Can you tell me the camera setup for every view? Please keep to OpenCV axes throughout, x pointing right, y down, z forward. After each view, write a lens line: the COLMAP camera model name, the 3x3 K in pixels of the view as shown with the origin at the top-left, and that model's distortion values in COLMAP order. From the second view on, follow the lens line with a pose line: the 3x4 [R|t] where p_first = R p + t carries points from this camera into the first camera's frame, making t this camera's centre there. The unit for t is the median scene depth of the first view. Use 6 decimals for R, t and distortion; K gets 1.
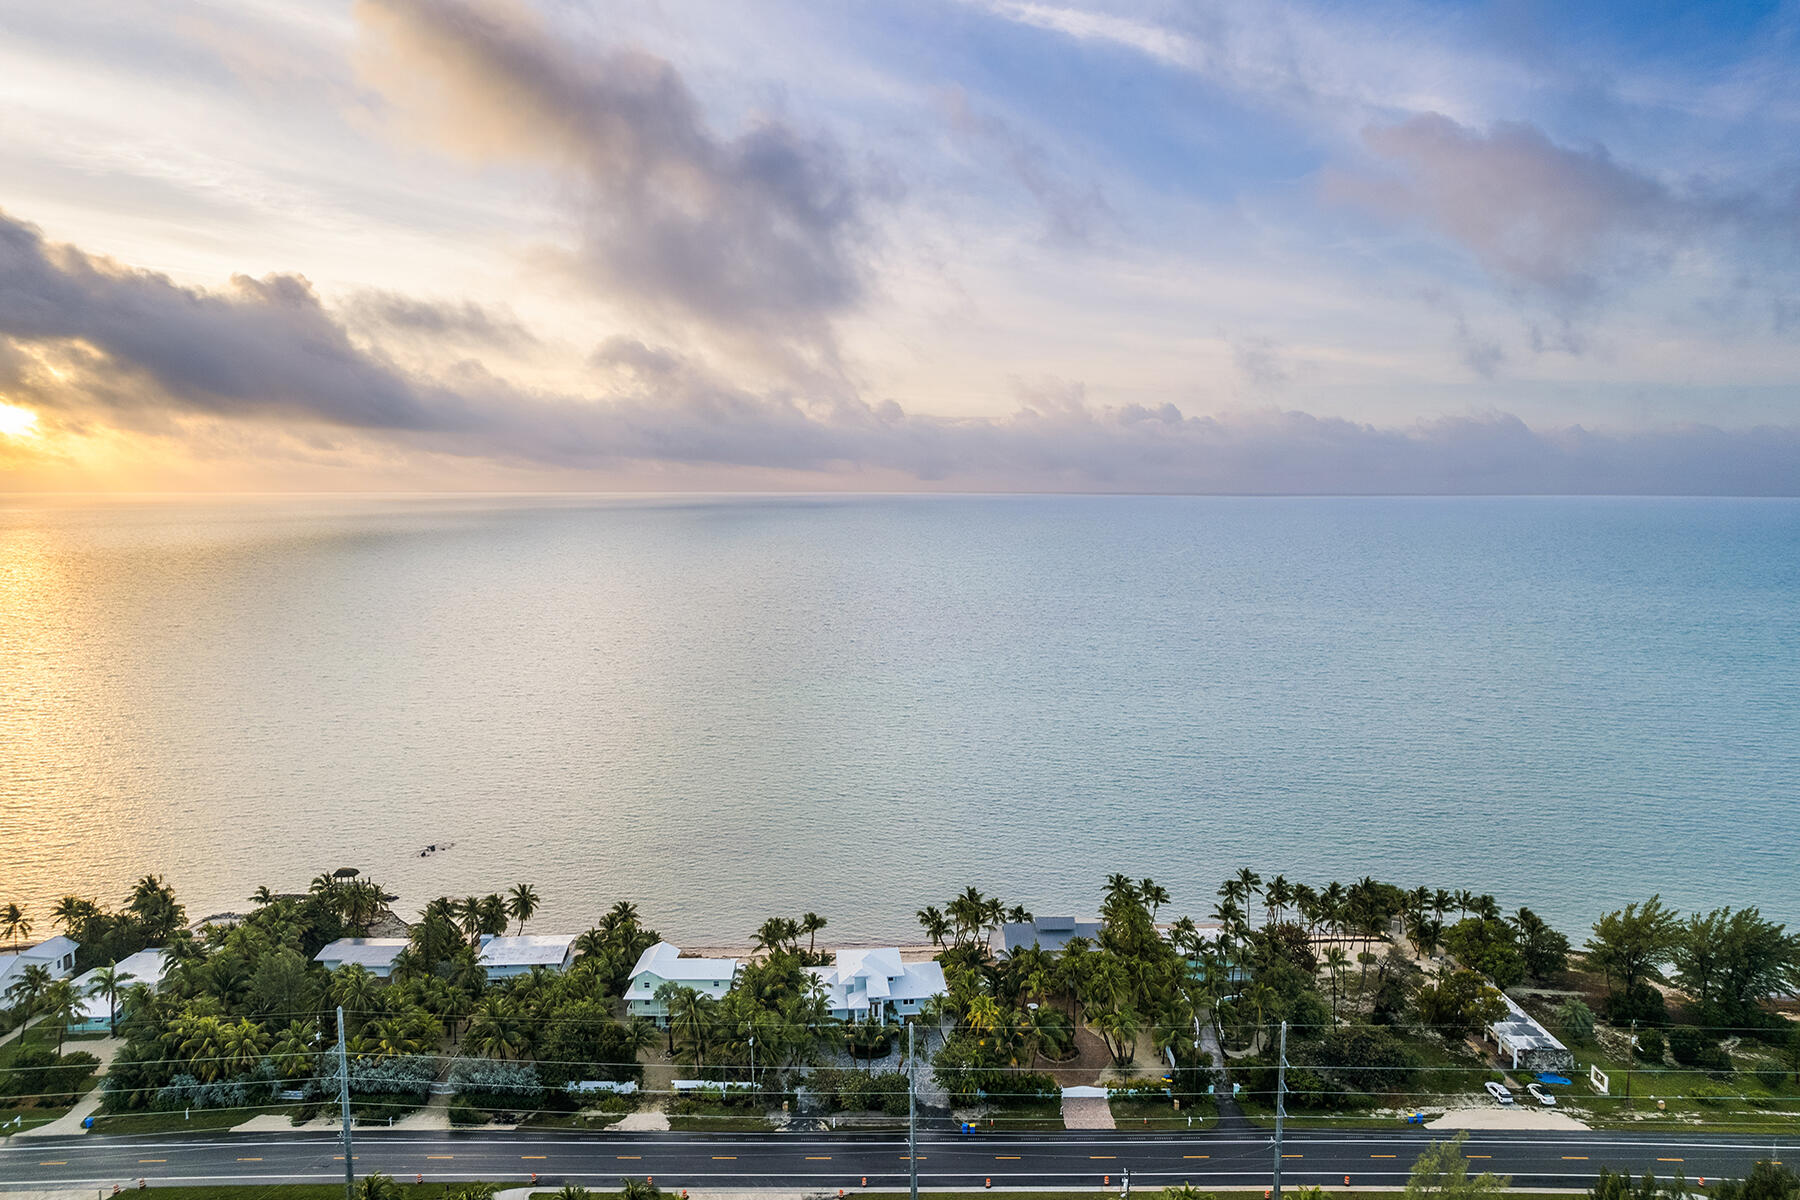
lens RADIAL K [[1181.9, 0, 899.2], [0, 1181.9, 683.2], [0, 0, 1]] dist [-0.012591, 0.029535]
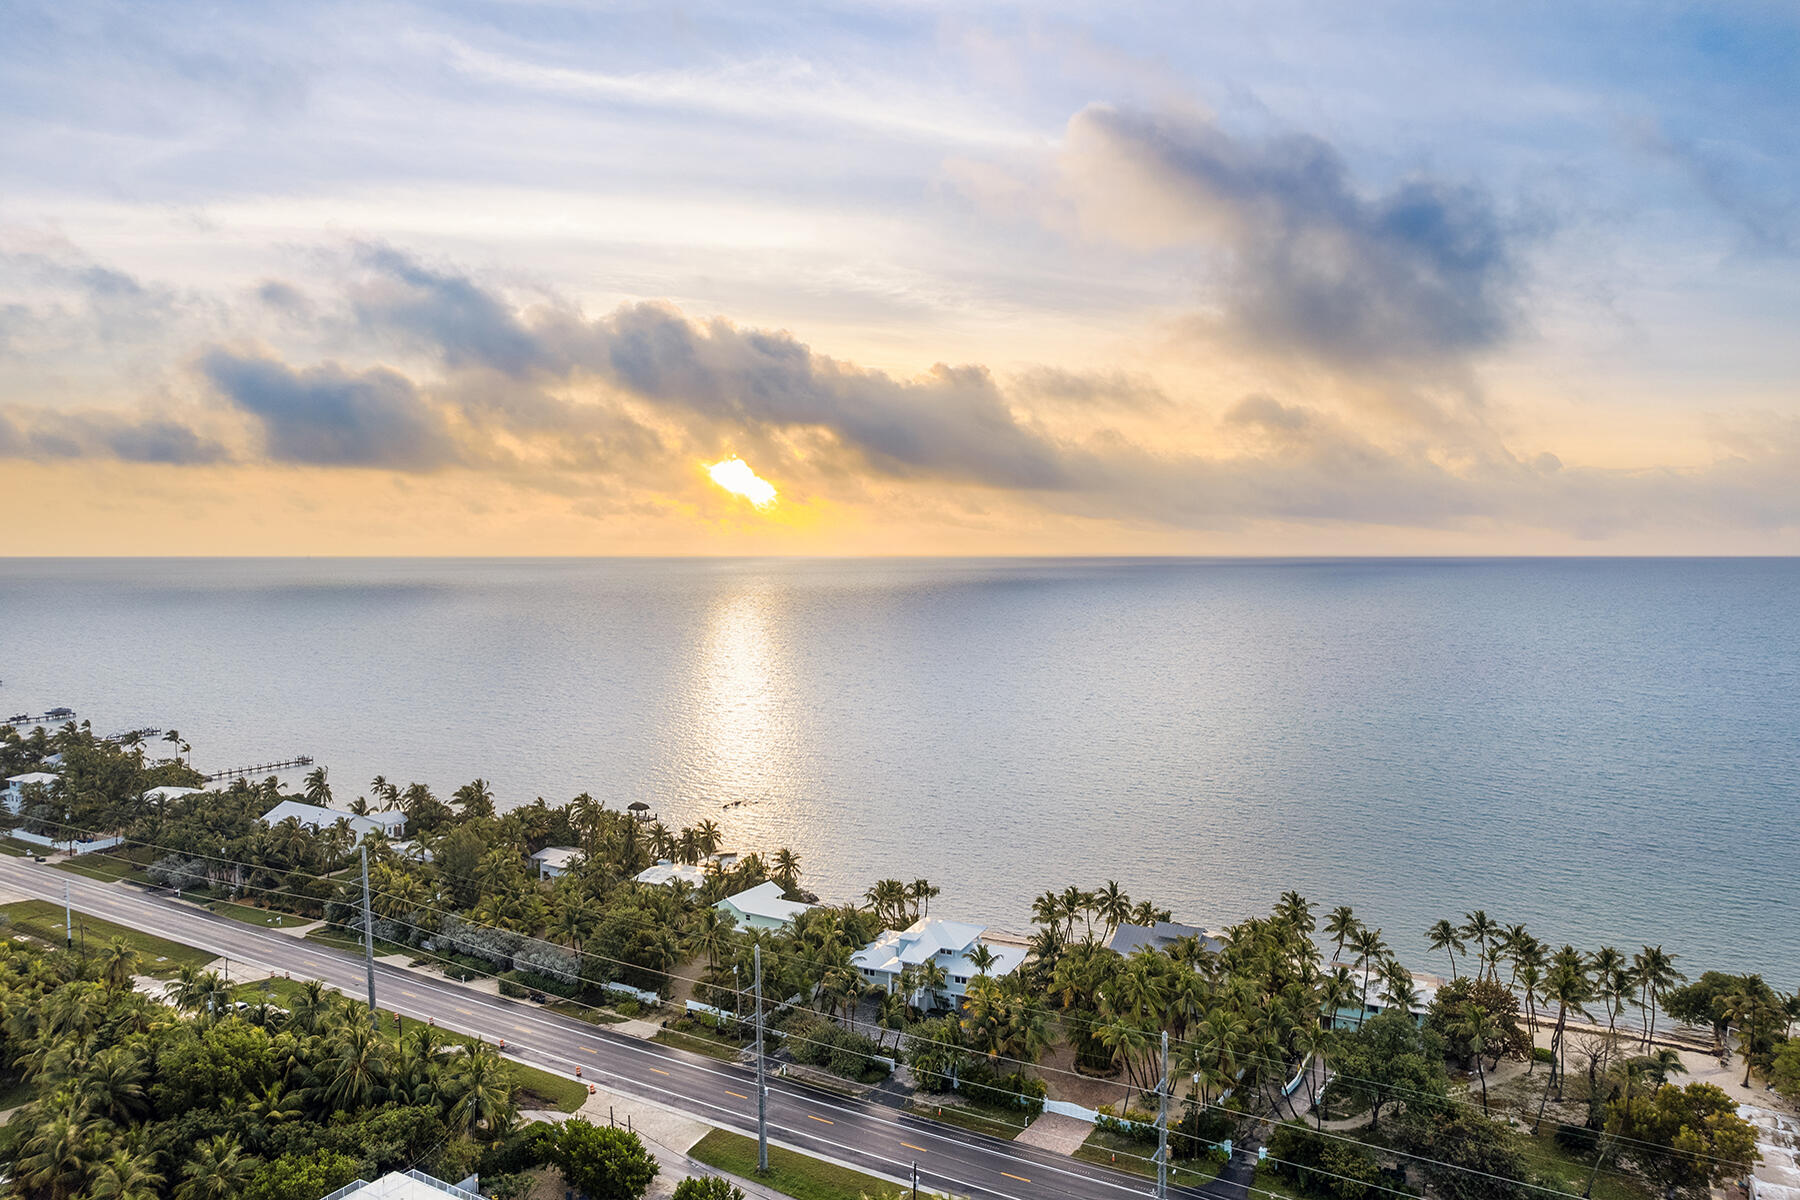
lens RADIAL K [[1167.8, 0, 907.2], [0, 1167.8, 624.5], [0, 0, 1]] dist [-0.054597, 0.065016]
pose [[0.870459, 0.036227, -0.490906, 0.432059], [-0.082733, 0.993868, -0.073354, 0.072500], [0.485239, 0.104466, 0.868119, 0.189979]]
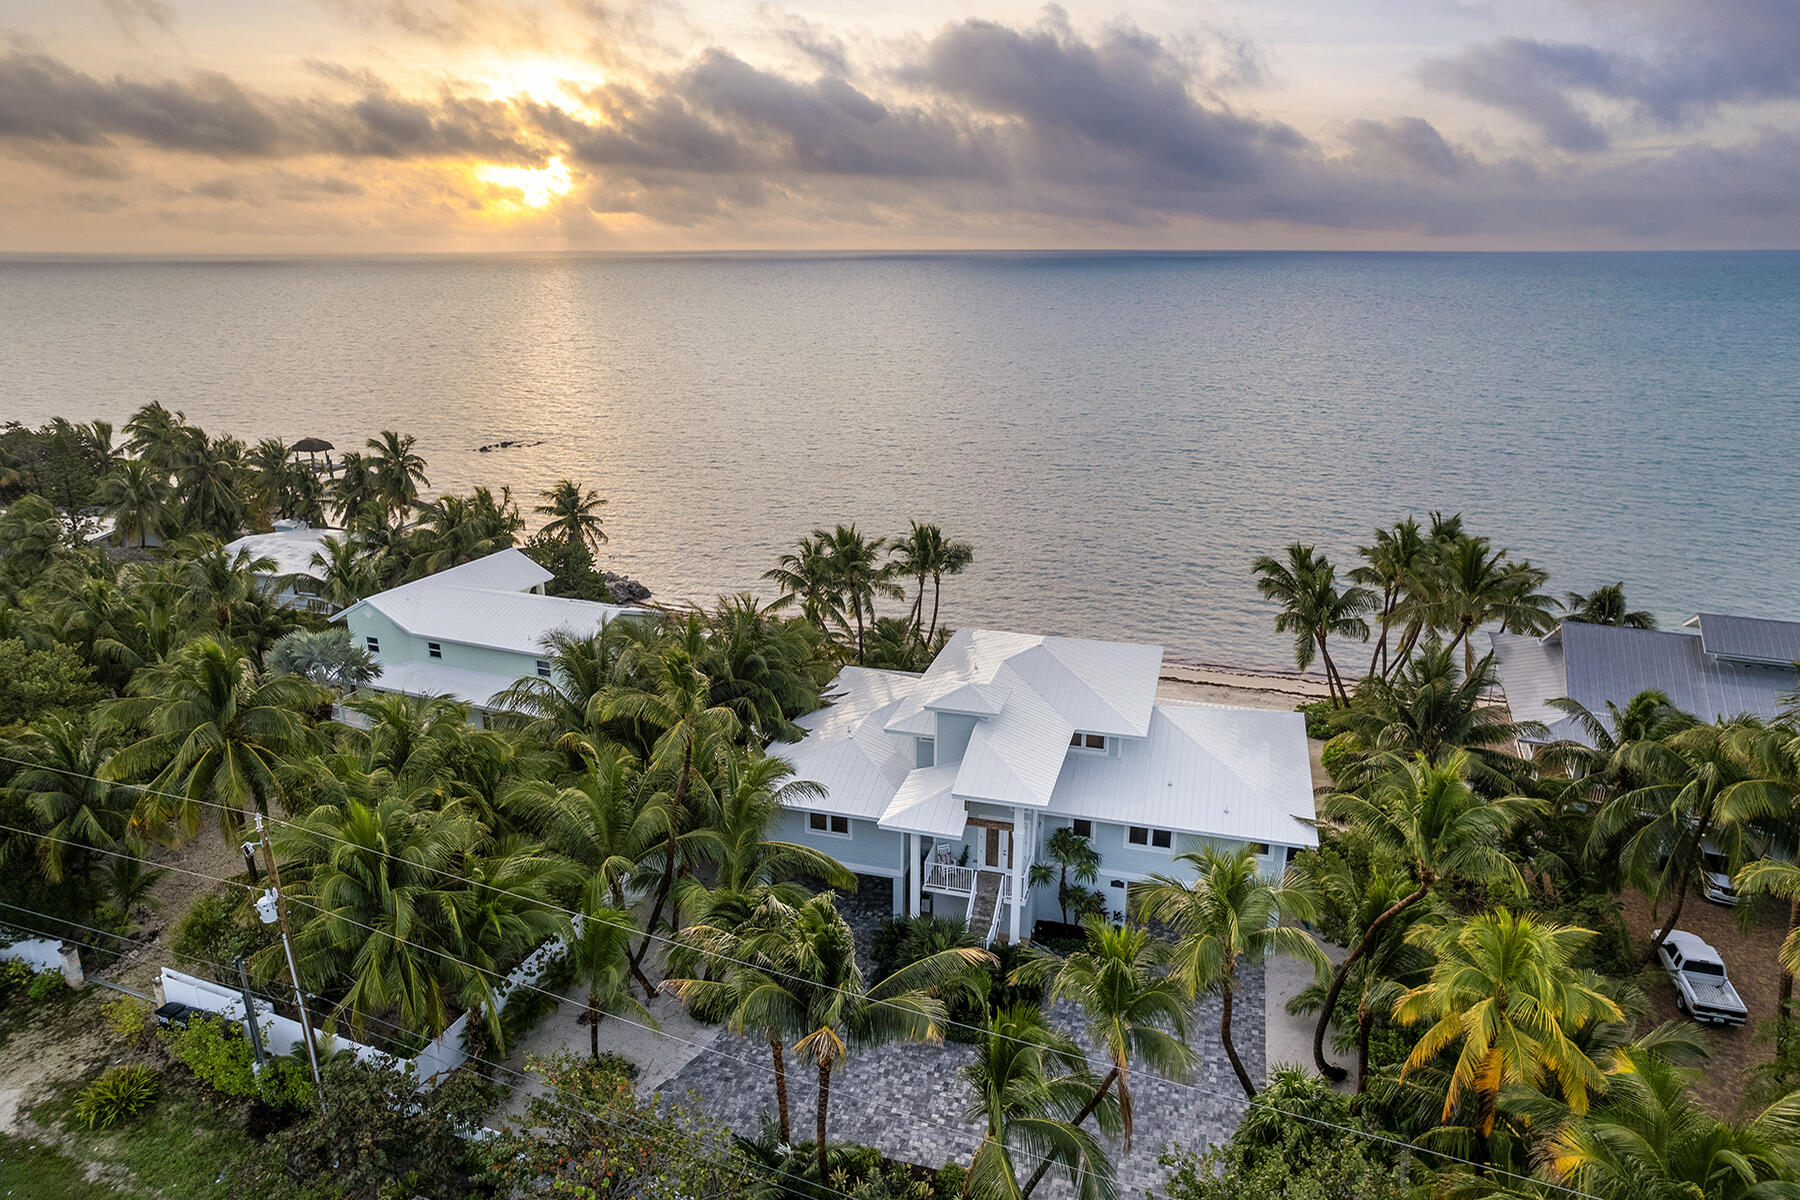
lens RADIAL K [[1109.0, 0, 823.7], [0, 1109.0, 593.6], [0, 0, 1]] dist [0.019554, 0.001381]
pose [[0.907810, 0.111660, -0.404244, 0.038831], [-0.055043, 0.987289, 0.149098, 0.197686], [0.415754, -0.113102, 0.902417, 0.811693]]
